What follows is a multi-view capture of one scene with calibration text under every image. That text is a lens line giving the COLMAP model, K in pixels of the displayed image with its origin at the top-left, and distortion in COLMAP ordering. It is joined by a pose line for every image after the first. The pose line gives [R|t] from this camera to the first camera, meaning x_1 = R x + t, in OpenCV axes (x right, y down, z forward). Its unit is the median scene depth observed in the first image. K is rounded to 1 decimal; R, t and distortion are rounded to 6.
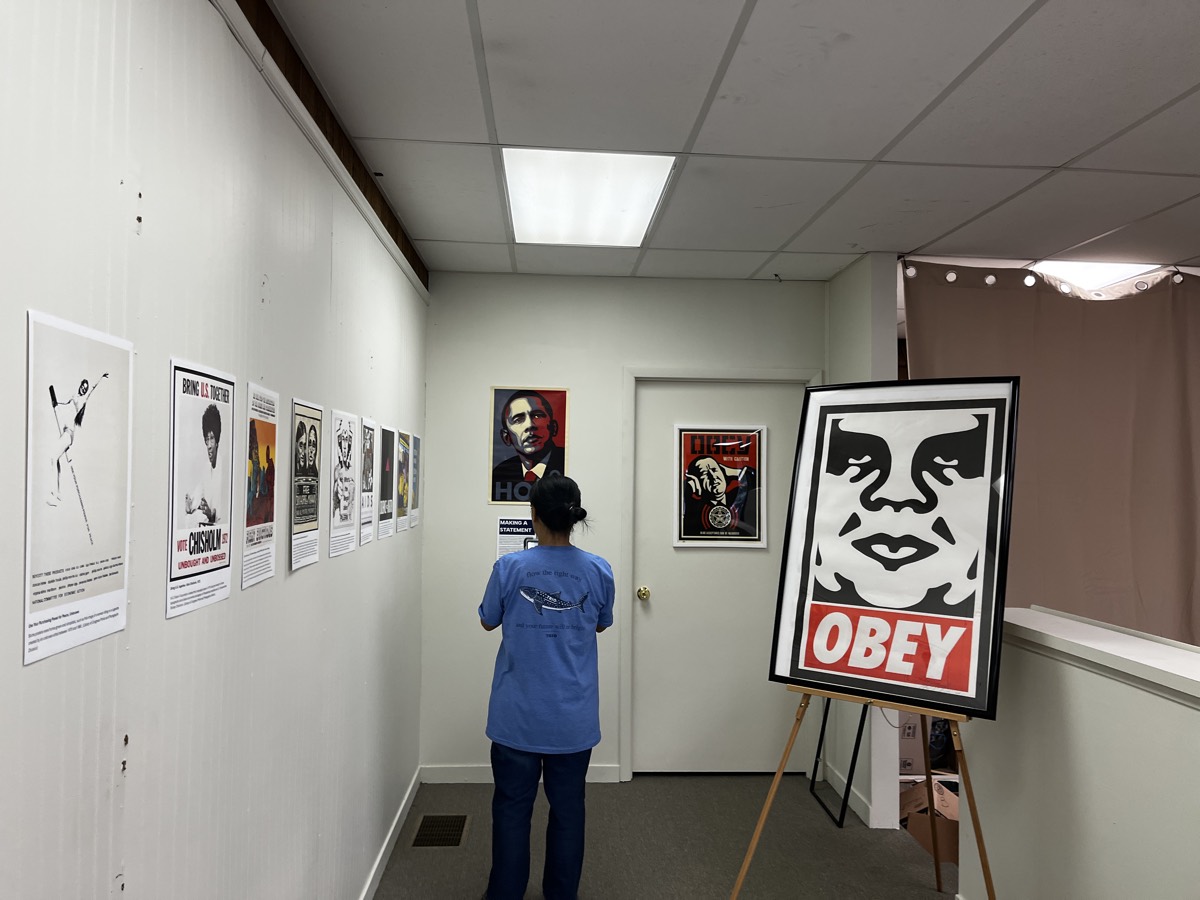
lens RADIAL K [[904.4, 0, 596.6], [0, 904.4, 447.3], [0, 0, 1]] dist [0.005856, 0.001365]
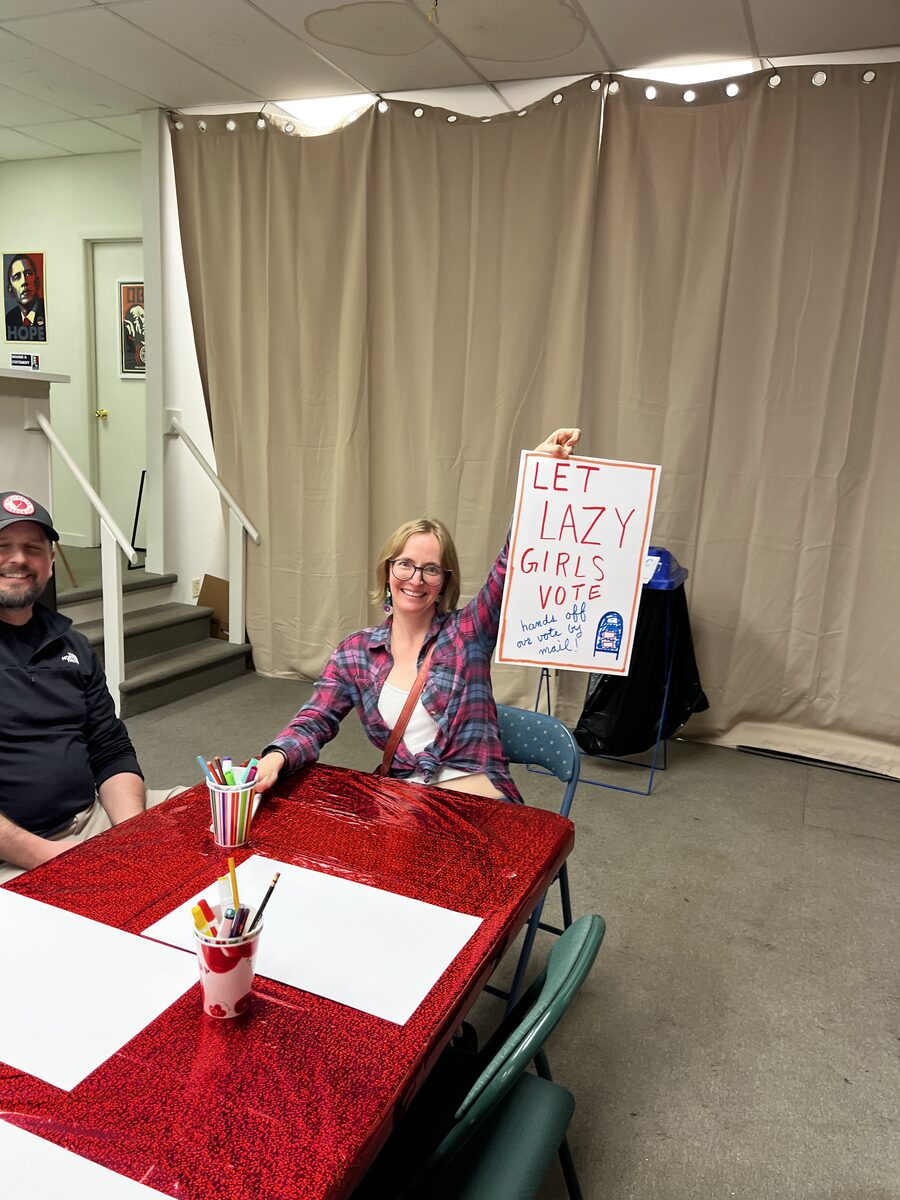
lens RADIAL K [[901.0, 0, 451.1], [0, 901.0, 605.0], [0, 0, 1]] dist [0.001942, -0.000615]
pose [[0.904217, 0.116319, -0.410929, 1.097711], [-0.018244, 0.971837, 0.234947, 0.115250], [0.426684, -0.204946, 0.880873, 0.001014]]
